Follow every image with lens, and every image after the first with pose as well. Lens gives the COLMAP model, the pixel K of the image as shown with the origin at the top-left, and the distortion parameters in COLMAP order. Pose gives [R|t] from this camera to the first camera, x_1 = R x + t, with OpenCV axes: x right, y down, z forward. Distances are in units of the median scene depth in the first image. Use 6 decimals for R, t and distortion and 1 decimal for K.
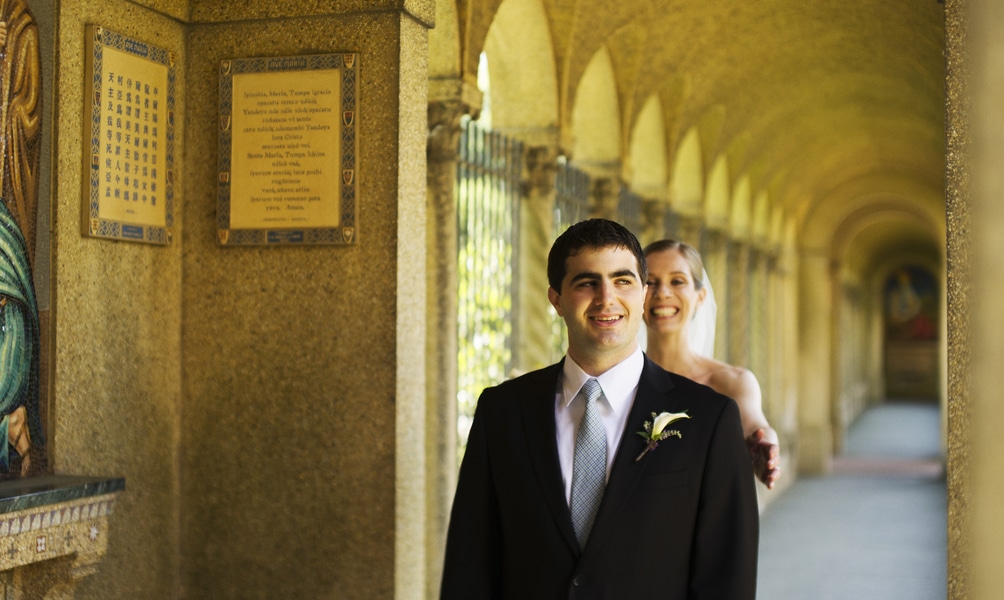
lens RADIAL K [[1511.7, 0, 502.3], [0, 1511.7, 292.9], [0, 0, 1]] dist [-0.101633, 0.000000]
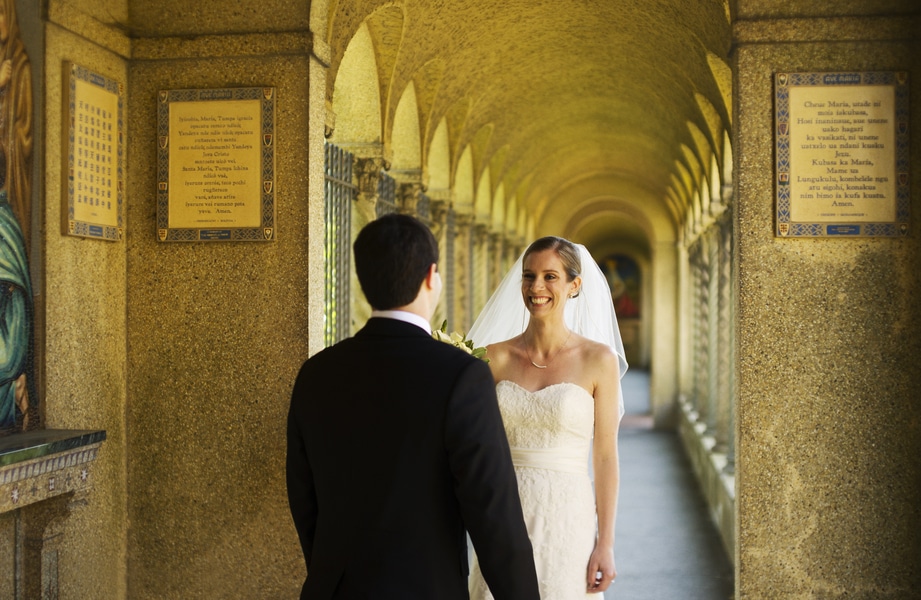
lens RADIAL K [[1307.3, 0, 460.2], [0, 1307.3, 305.8], [0, 0, 1]] dist [-0.095896, 0.000000]
pose [[0.987680, -0.005907, 0.156378, -0.112705], [0.002461, 0.999750, 0.022221, -0.002174], [-0.156470, -0.021563, 0.987447, -0.088762]]
